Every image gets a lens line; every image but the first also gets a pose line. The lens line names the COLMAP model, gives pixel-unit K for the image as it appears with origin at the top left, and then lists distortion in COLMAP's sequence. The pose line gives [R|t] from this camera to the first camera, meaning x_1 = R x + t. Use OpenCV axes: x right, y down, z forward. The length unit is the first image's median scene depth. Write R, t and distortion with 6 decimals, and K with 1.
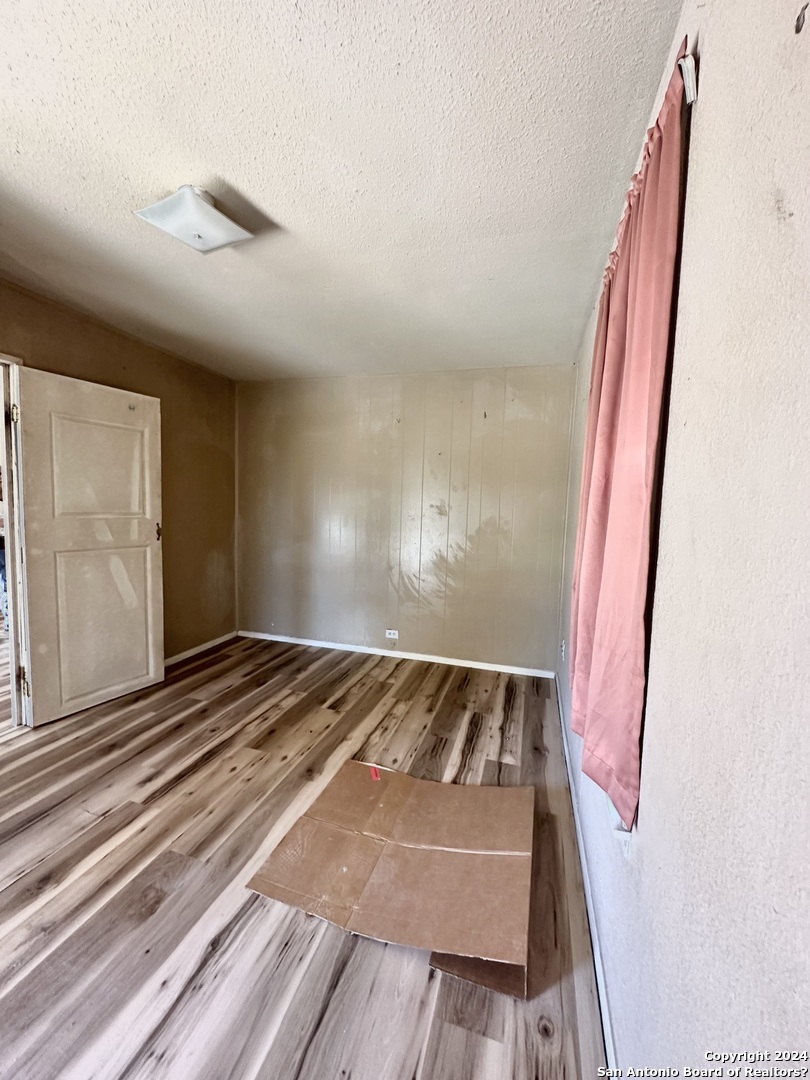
lens RADIAL K [[436.2, 0, 405.3], [0, 436.2, 542.3], [0, 0, 1]] dist [0.000497, -0.000124]
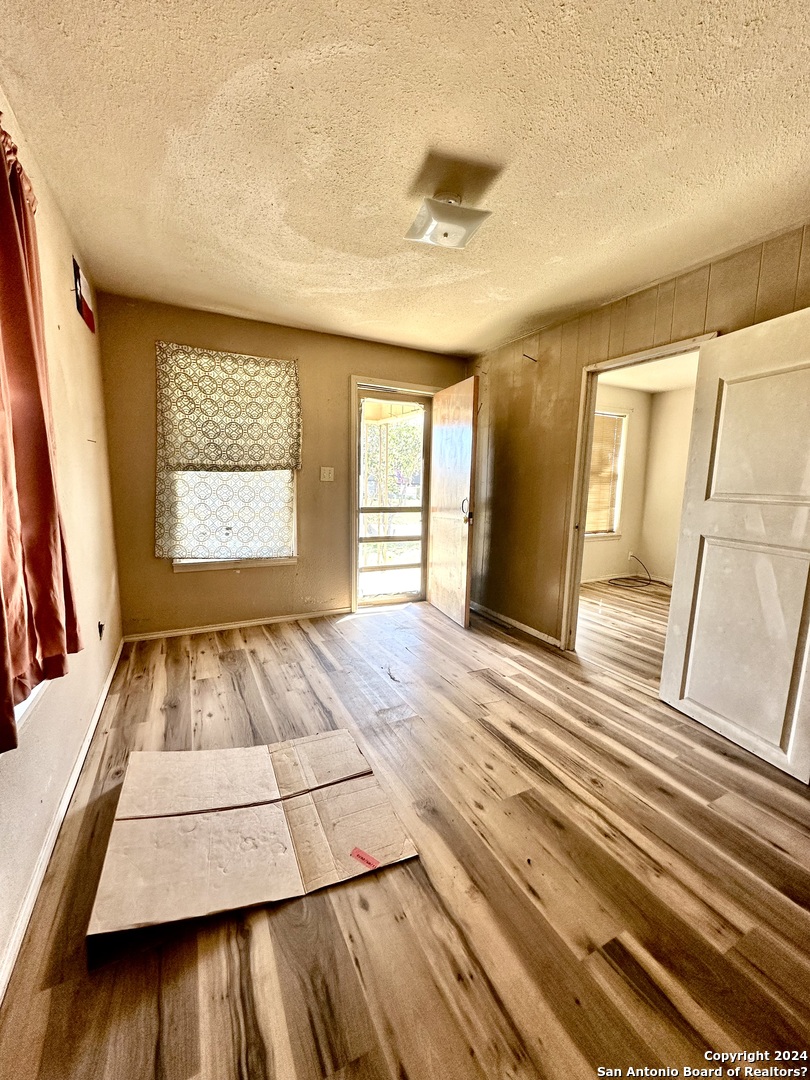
lens RADIAL K [[436.2, 0, 406.8], [0, 436.2, 542.0], [0, 0, 1]] dist [0.000497, -0.000124]
pose [[-0.724898, 0.048605, -0.687139, 0.278552], [-0.103120, 0.978611, 0.178009, -0.063897], [0.681094, 0.199896, -0.704381, 1.227677]]
